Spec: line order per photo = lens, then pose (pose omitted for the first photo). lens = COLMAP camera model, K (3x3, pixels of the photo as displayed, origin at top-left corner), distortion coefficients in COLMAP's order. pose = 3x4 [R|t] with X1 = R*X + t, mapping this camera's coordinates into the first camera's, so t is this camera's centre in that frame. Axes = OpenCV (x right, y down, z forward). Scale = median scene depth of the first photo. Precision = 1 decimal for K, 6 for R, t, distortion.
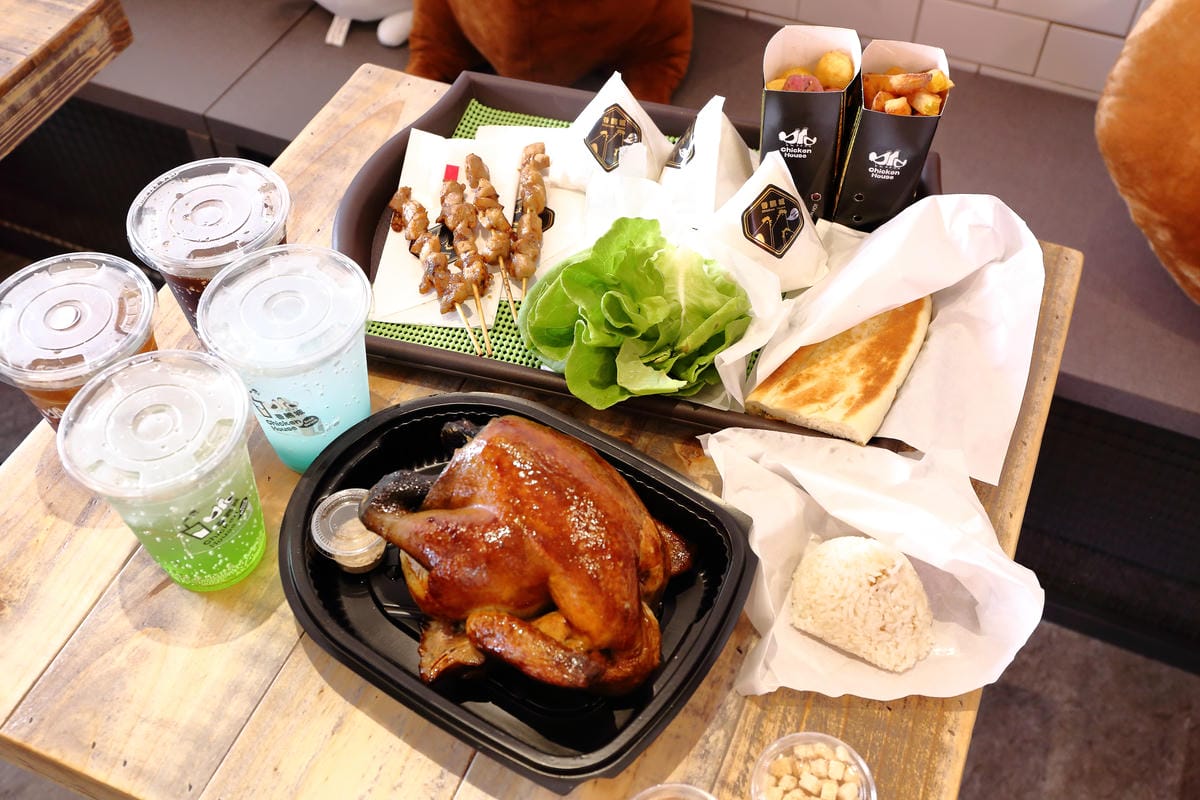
lens RADIAL K [[1184.5, 0, 595.2], [0, 1184.5, 403.5], [0, 0, 1]] dist [-0.009531, 0.023308]
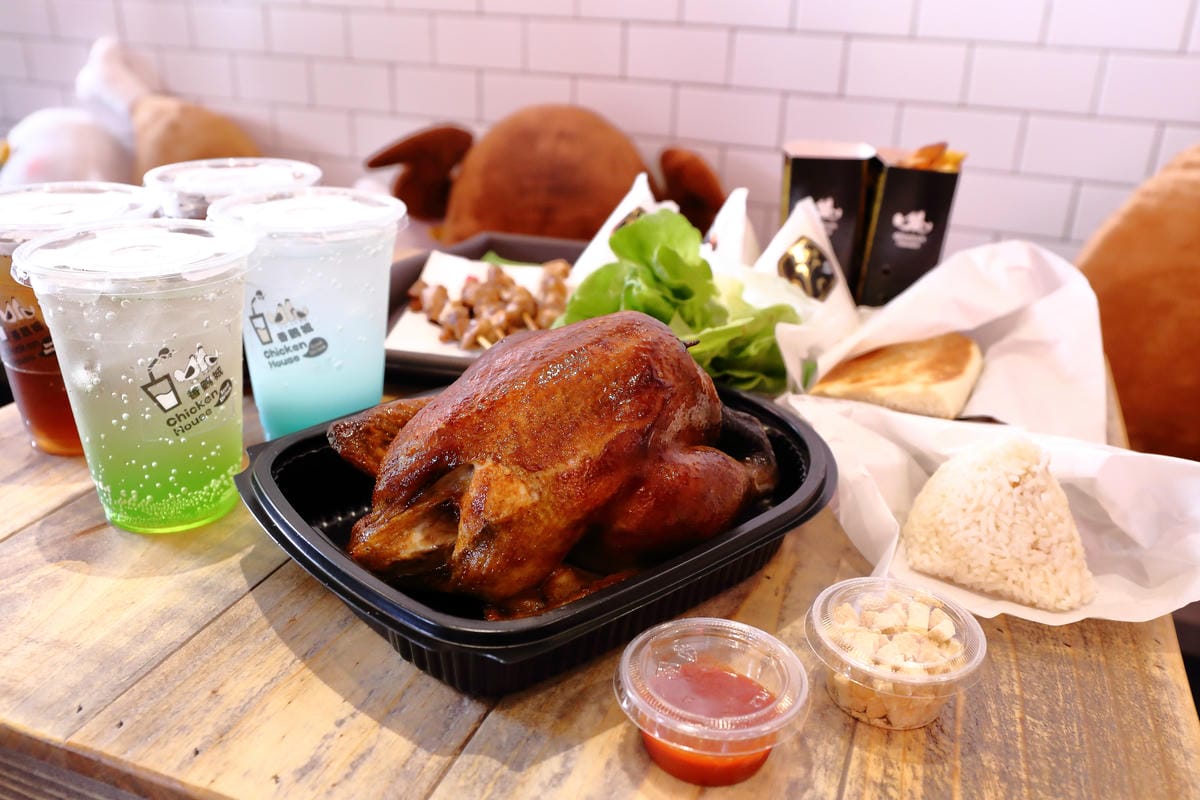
lens RADIAL K [[1022.8, 0, 600.0], [0, 1022.8, 400.0], [0, 0, 1]] dist [-0.048082, 0.059125]
pose [[0.997673, 0.032701, 0.059824, -0.084234], [-0.002094, 0.891745, -0.452533, 0.394948], [-0.068146, 0.451355, 0.889739, 0.367356]]
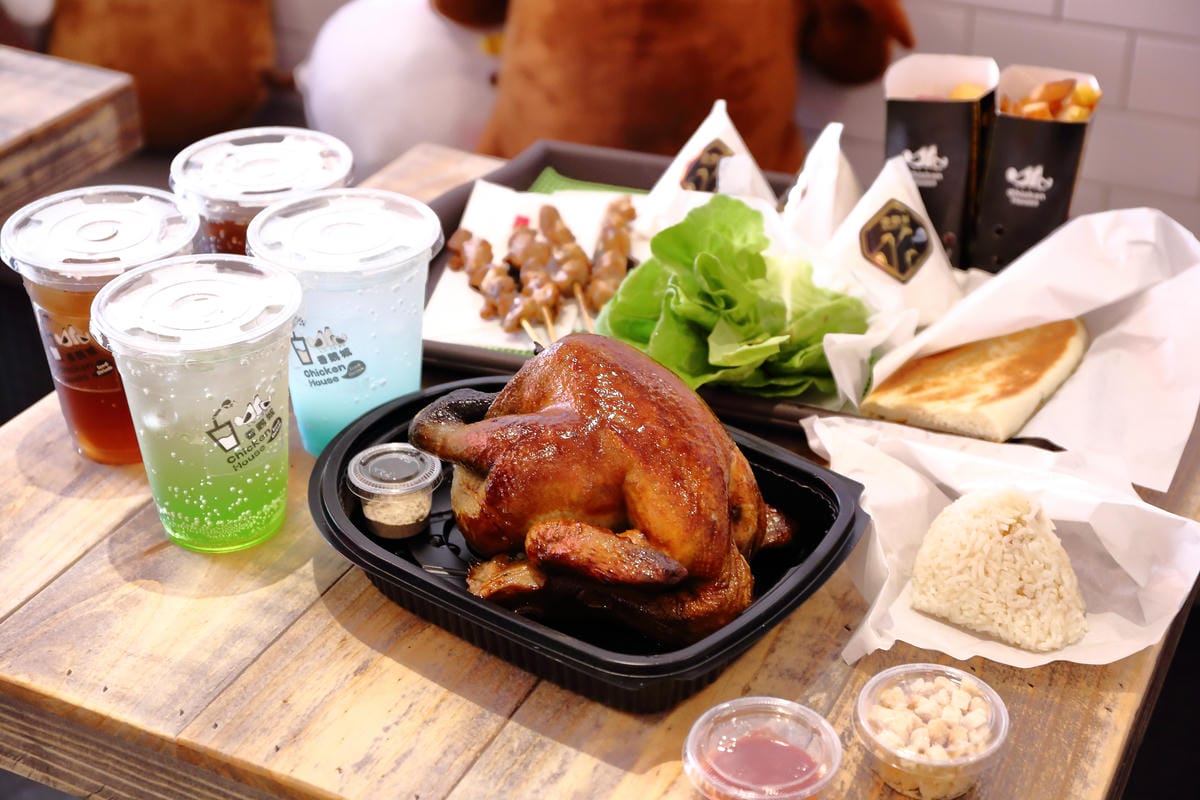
lens RADIAL K [[1784.6, 0, 600.0], [0, 1784.6, 400.0], [0, 0, 1]] dist [0.085602, 0.006820]
pose [[0.998070, 0.041170, -0.046485, 0.000827], [-0.054312, 0.941672, -0.332121, 0.482841], [0.030100, 0.334005, 0.942091, -0.236143]]
